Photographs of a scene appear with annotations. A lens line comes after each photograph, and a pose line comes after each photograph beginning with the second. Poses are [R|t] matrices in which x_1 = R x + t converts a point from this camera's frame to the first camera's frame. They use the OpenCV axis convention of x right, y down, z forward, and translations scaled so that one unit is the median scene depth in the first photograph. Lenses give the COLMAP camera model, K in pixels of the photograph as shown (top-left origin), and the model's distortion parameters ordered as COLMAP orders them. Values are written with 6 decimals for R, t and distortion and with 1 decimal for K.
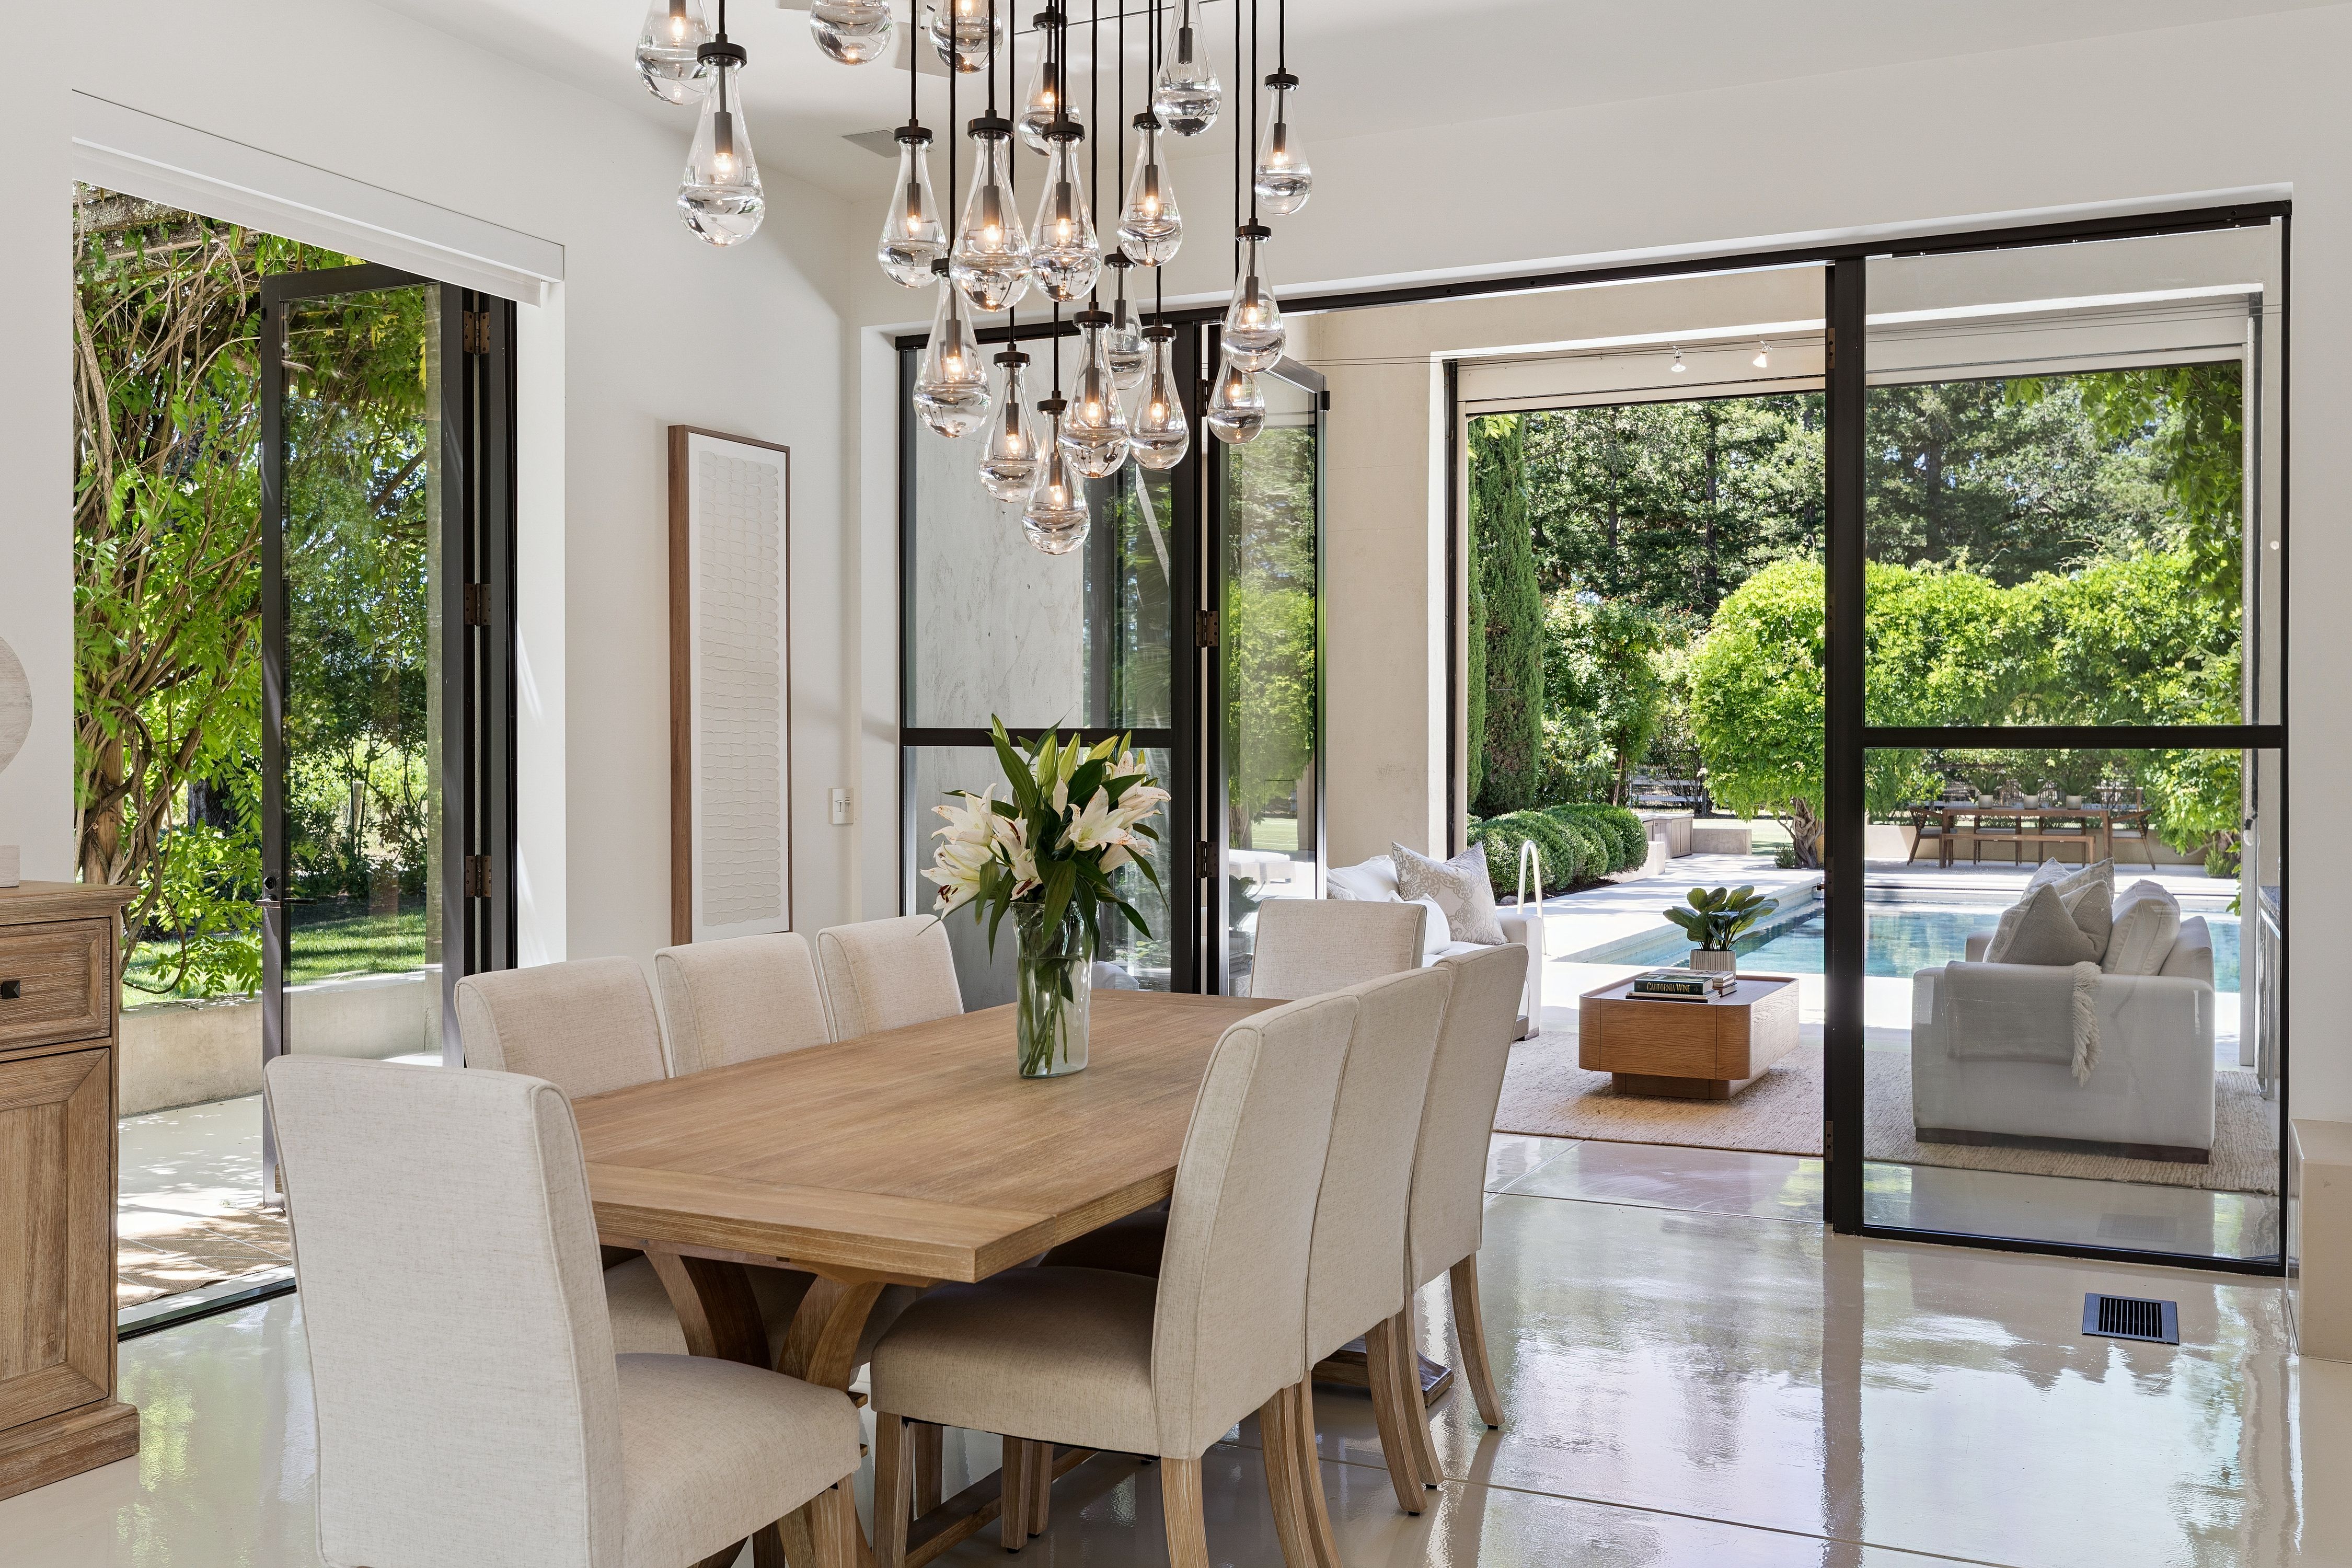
lens RADIAL K [[2112.5, 0, 1172.6], [0, 2112.5, 771.6], [0, 0, 1]] dist [0.004390, 0.011551]
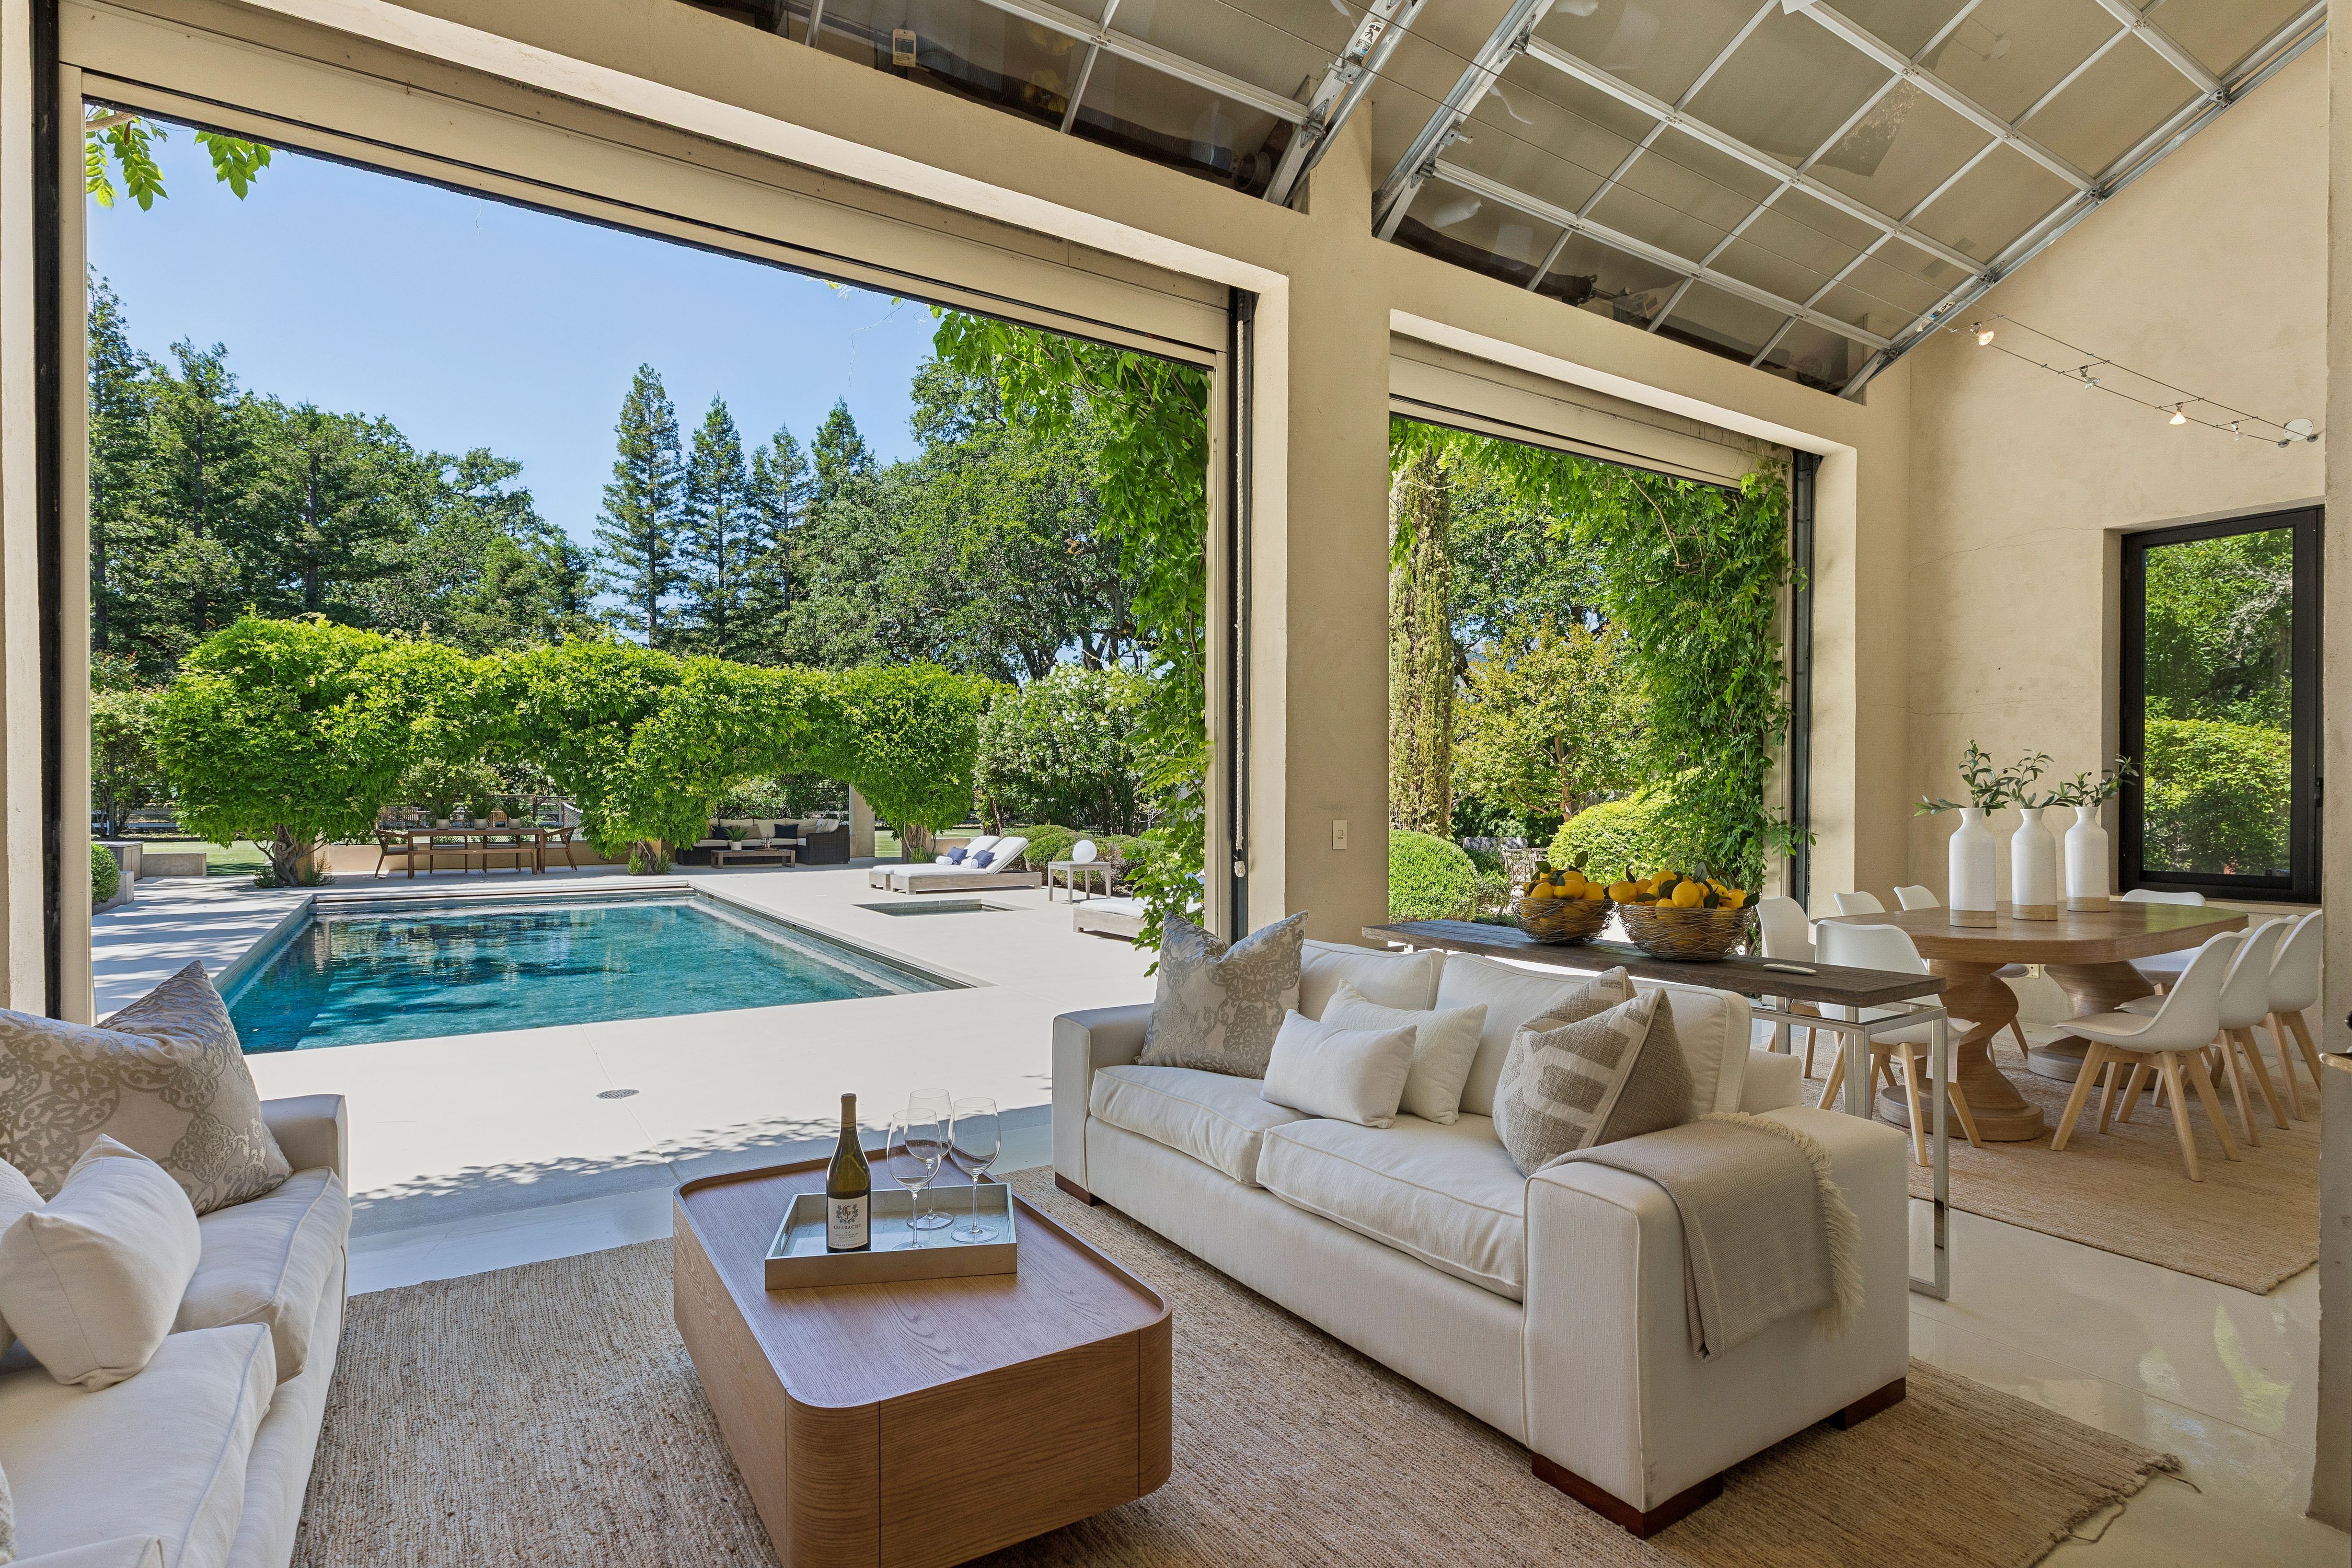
lens RADIAL K [[1173.5, 0, 1172.7], [0, 1173.5, 806.9], [0, 0, 1]] dist [-0.002143, -0.000919]
pose [[0.529760, -0.009076, 0.848099, 0.018204], [0.004478, 0.999959, 0.007904, -0.000472], [-0.848136, -0.000390, 0.529779, 0.293246]]
